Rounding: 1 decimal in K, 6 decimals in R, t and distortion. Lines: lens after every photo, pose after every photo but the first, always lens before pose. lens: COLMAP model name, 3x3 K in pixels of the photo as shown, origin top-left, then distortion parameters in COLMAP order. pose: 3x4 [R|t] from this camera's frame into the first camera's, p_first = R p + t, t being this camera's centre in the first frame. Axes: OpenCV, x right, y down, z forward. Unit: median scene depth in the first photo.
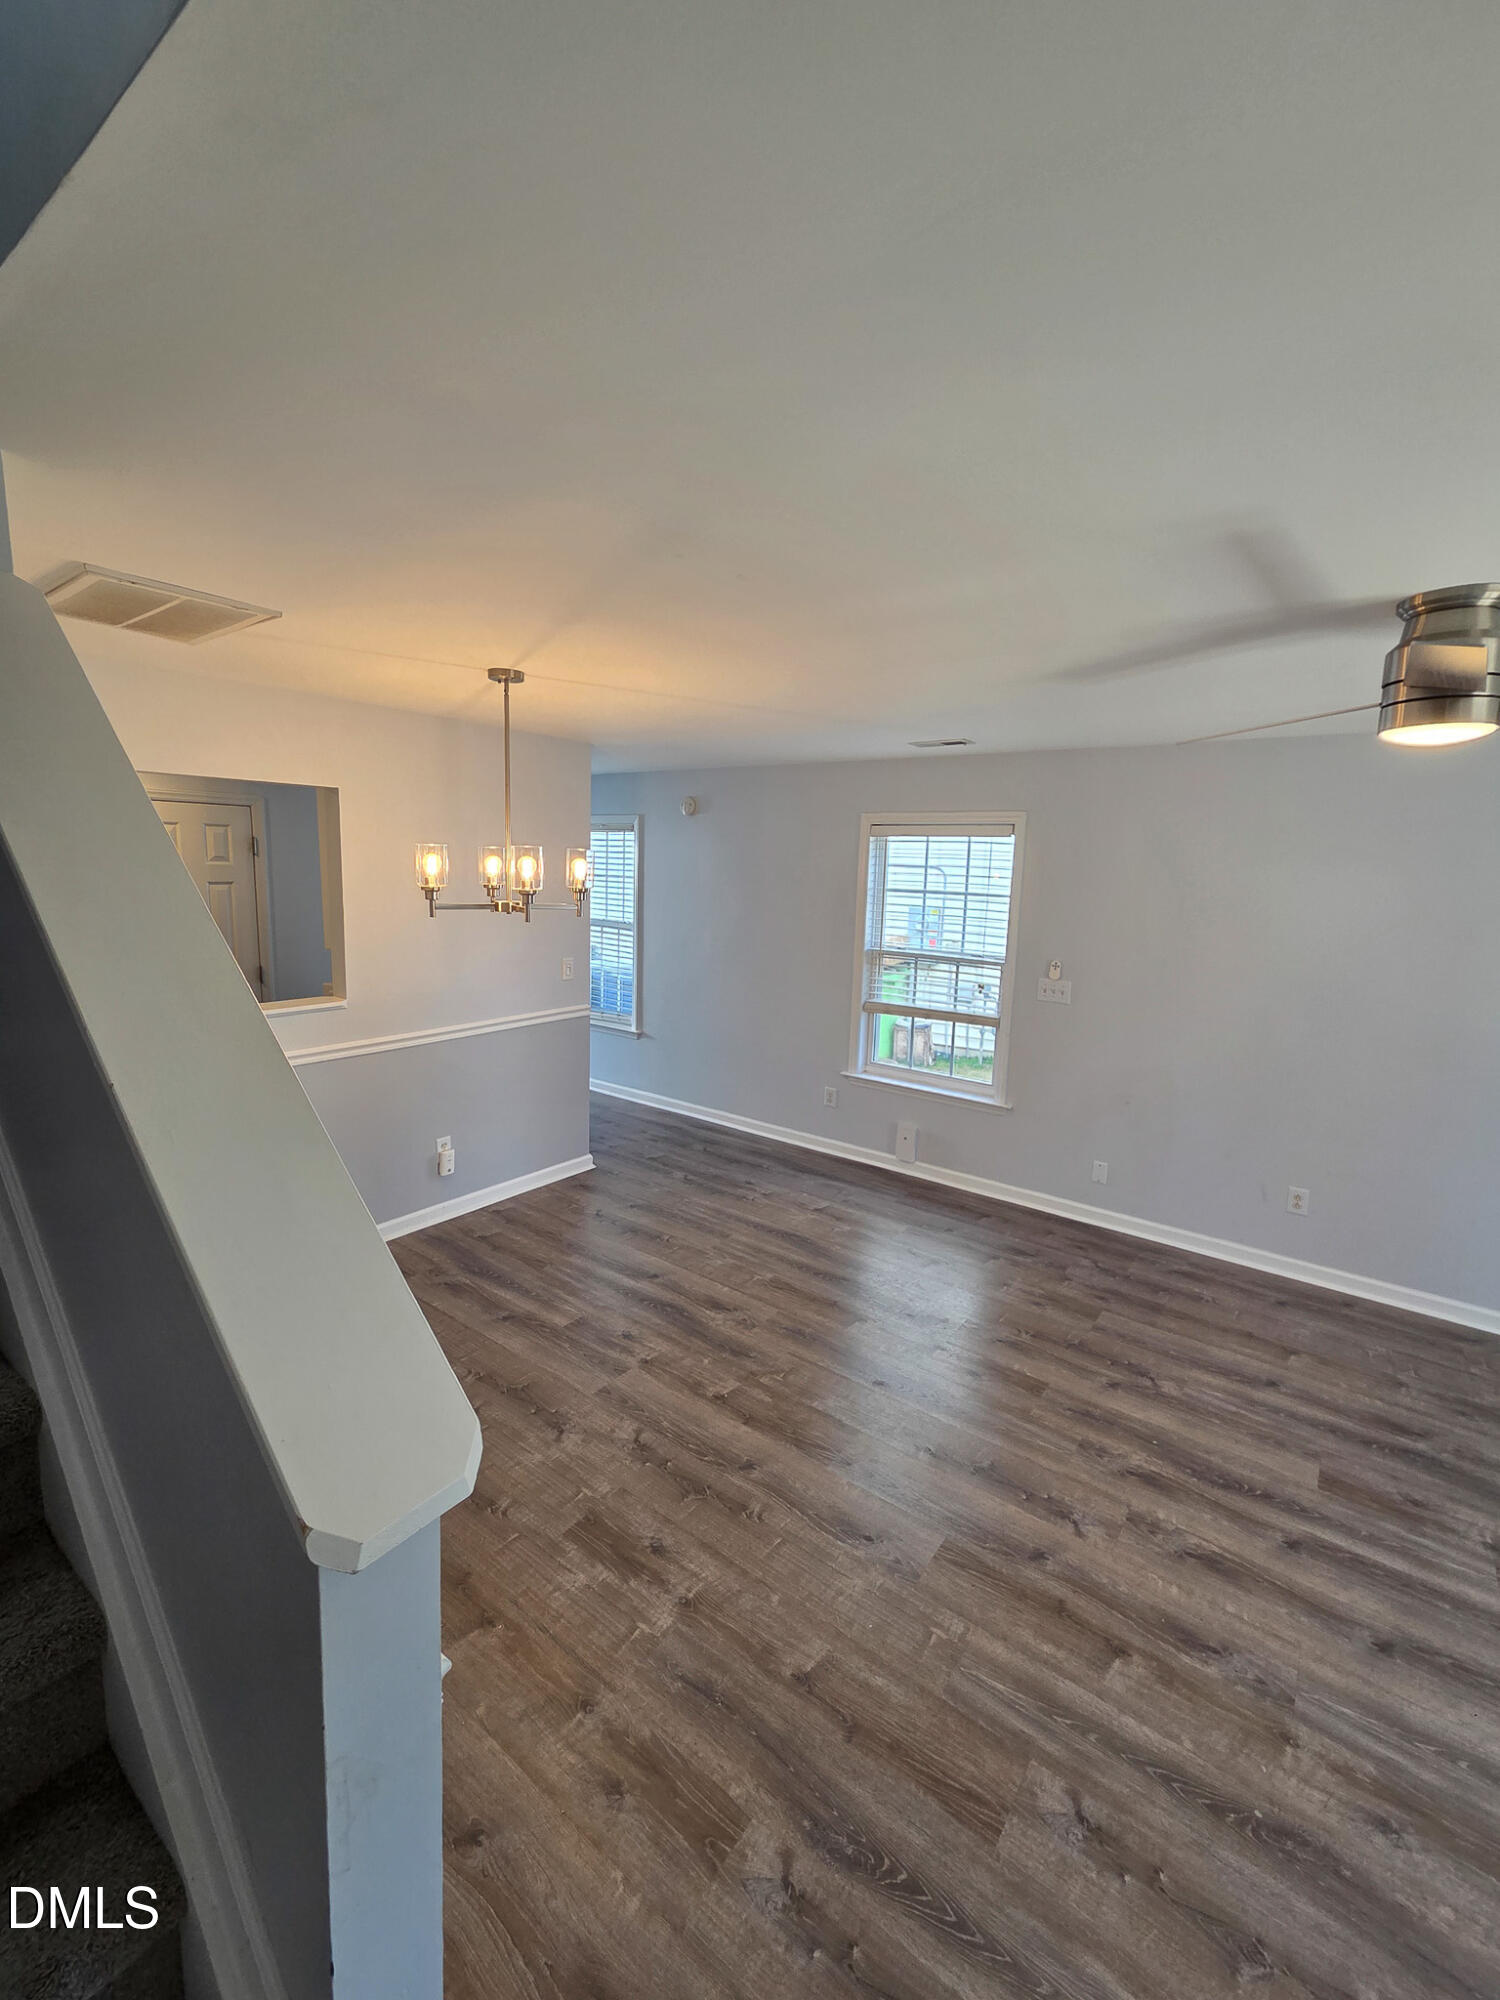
lens RADIAL K [[824.5, 0, 765.6], [0, 824.5, 984.7], [0, 0, 1]] dist [0.007076, -0.001820]
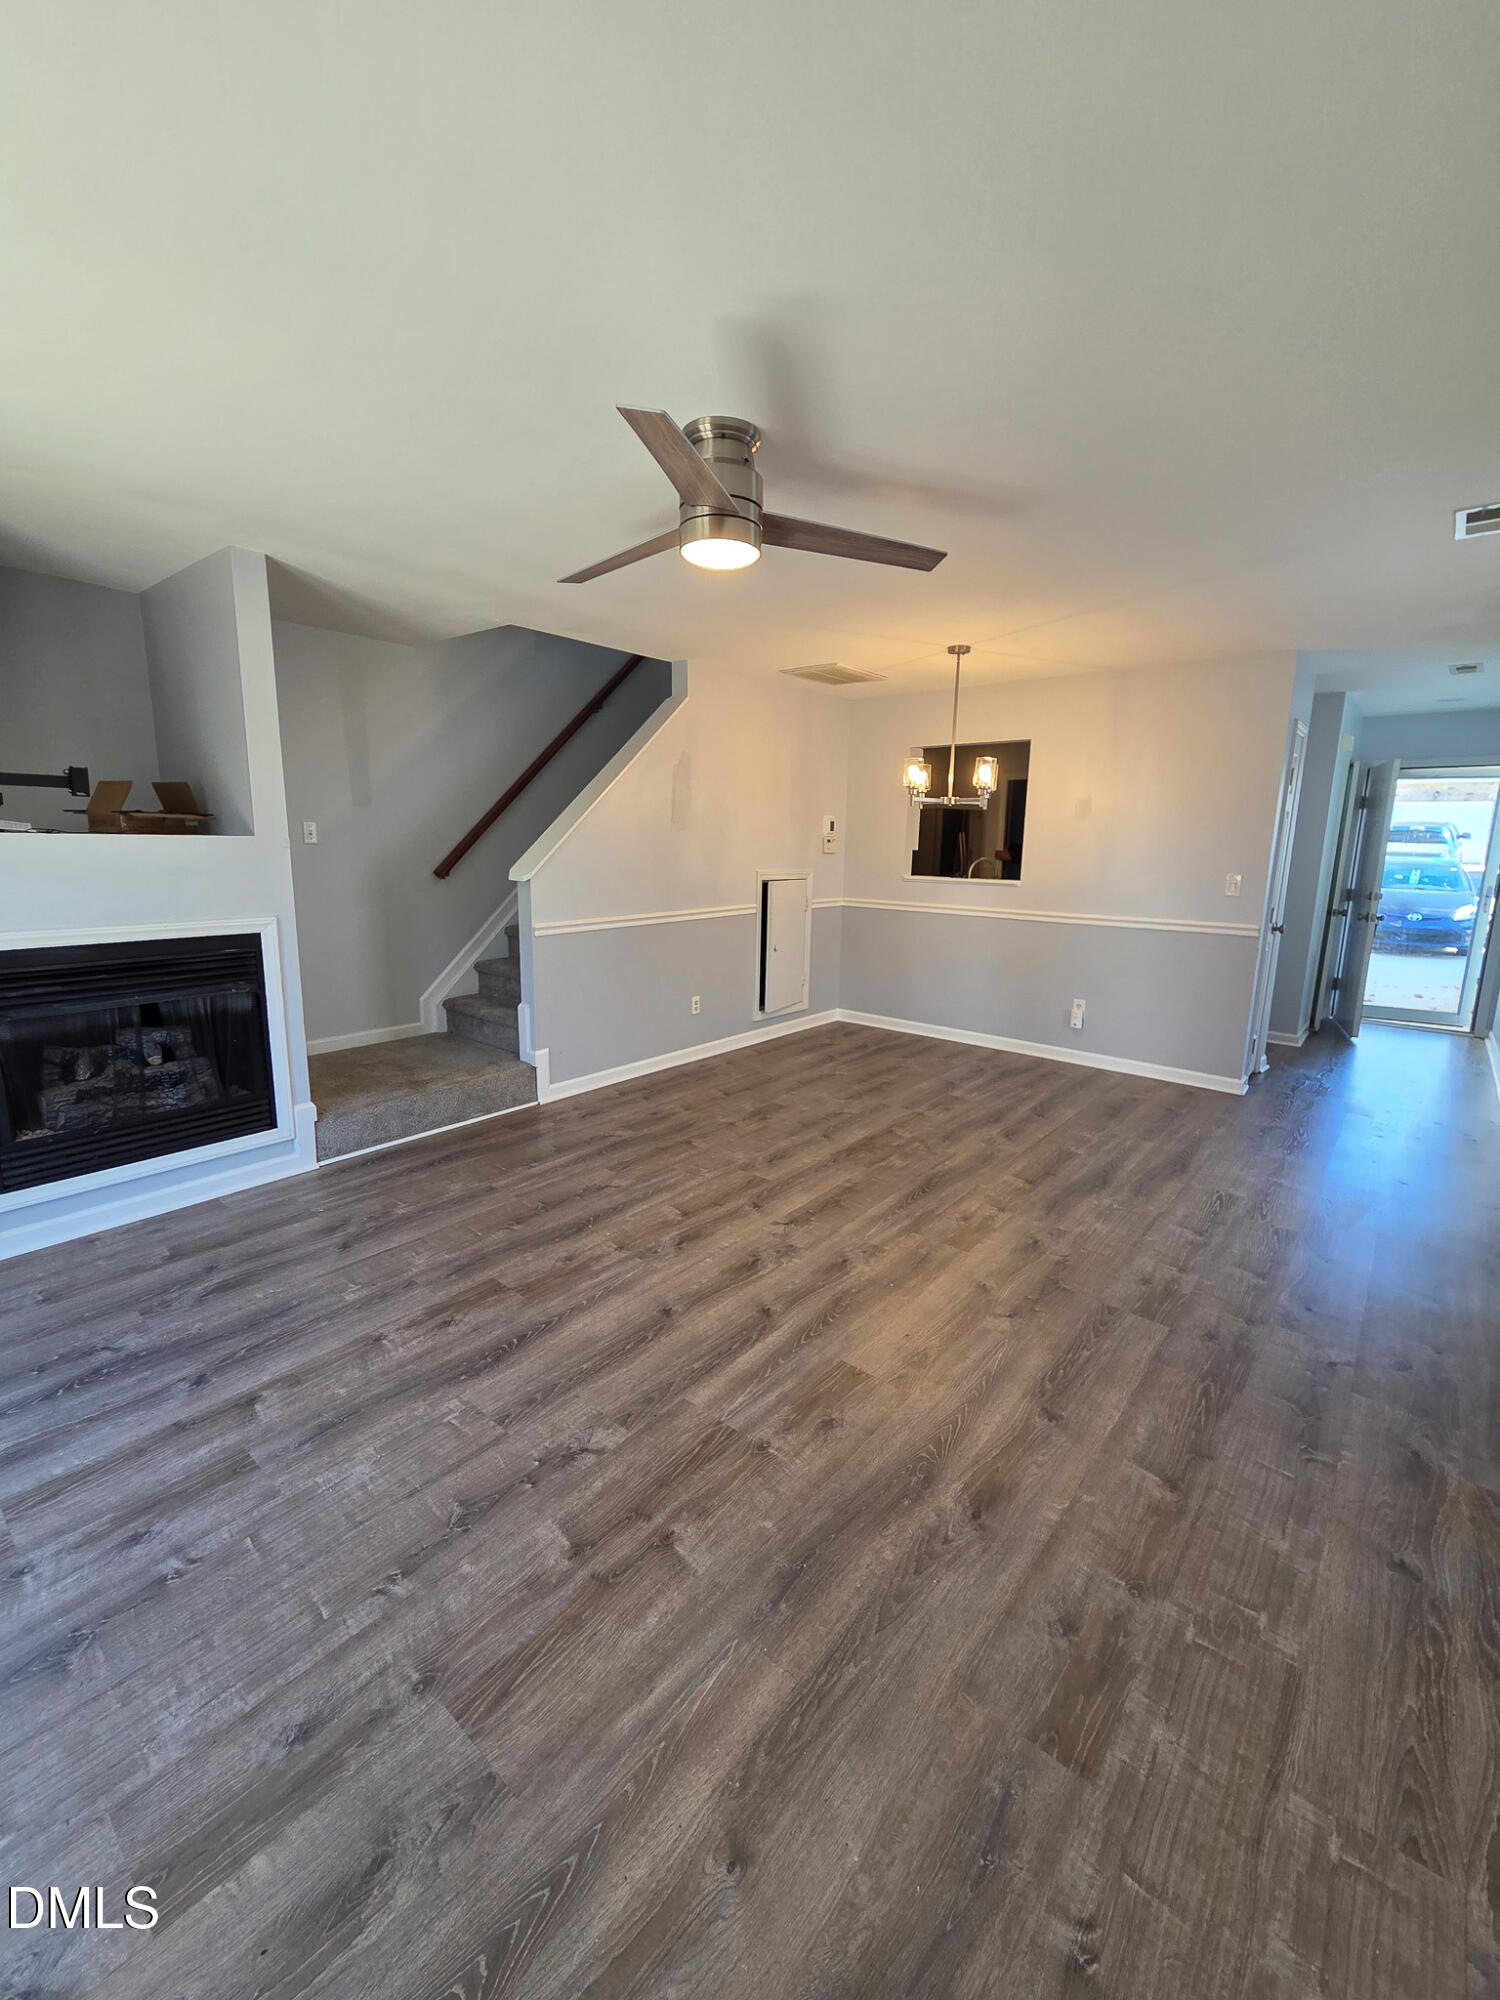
lens RADIAL K [[824.5, 0, 746.5], [0, 824.5, 1001.6], [0, 0, 1]] dist [0.007076, -0.001820]
pose [[-0.064317, 0.162493, -0.984611, 1.232425], [-0.164172, 0.971488, 0.171052, 0.069140], [0.984333, 0.172647, -0.035806, 0.703848]]
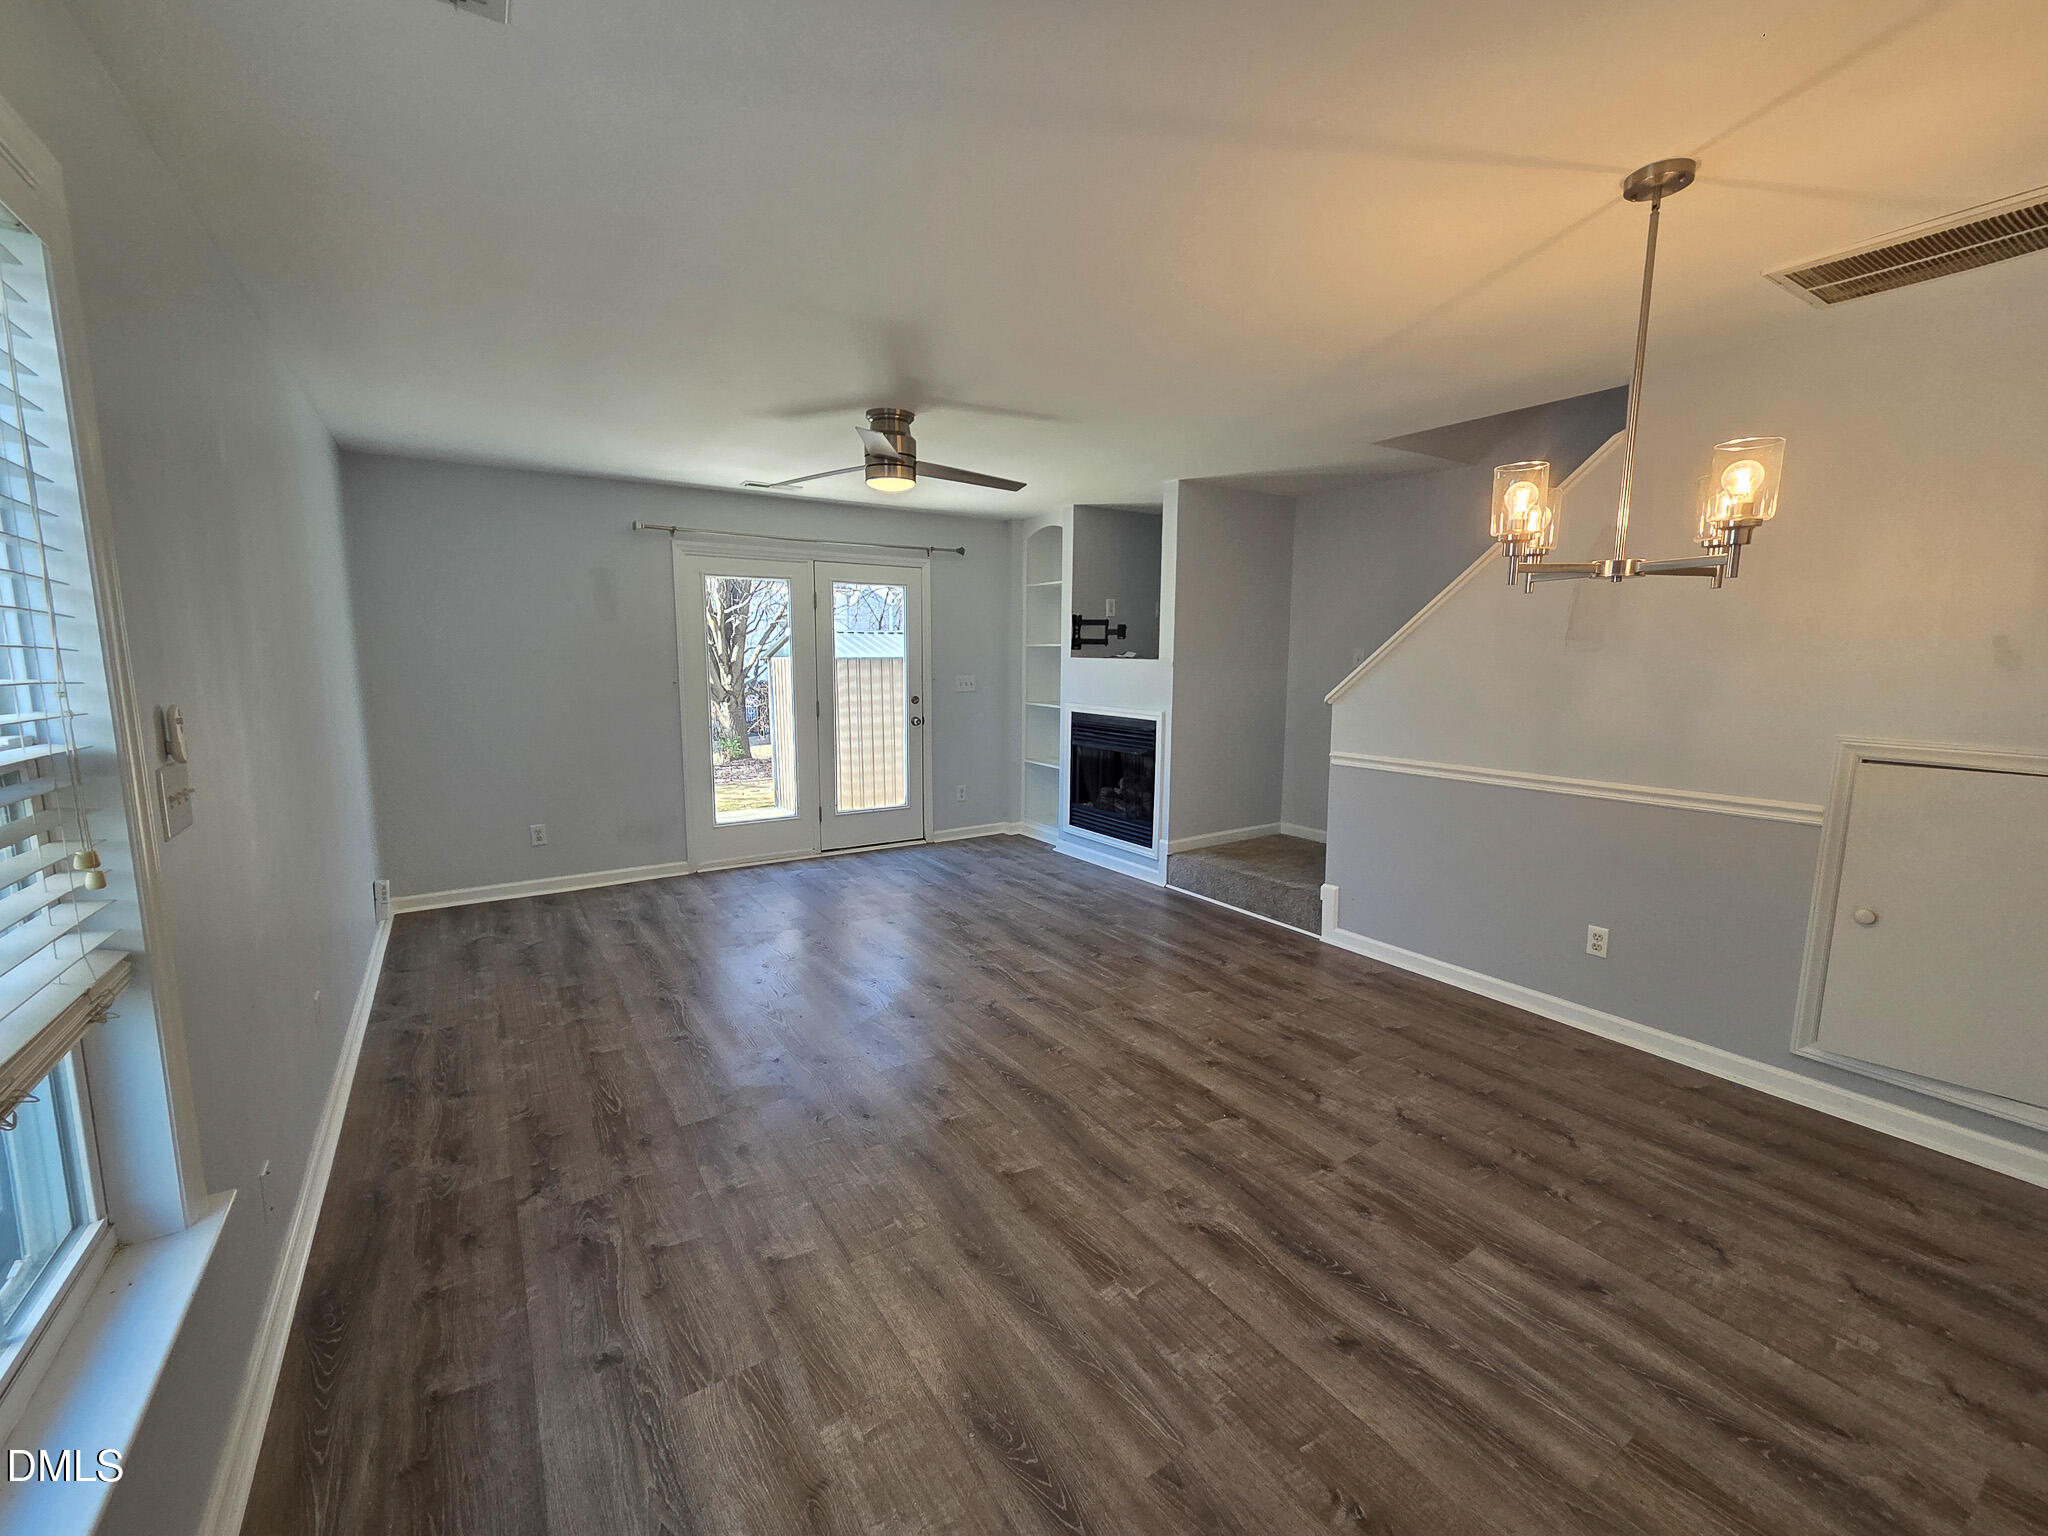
lens RADIAL K [[844.3, 0, 1019.3], [0, 844.3, 767.7], [0, 0, 1]] dist [0.007076, -0.001820]
pose [[-0.934292, -0.084055, 0.346457, -0.117944], [0.019268, 0.958483, 0.284499, -0.132097], [-0.355987, 0.272481, -0.893883, 1.675052]]
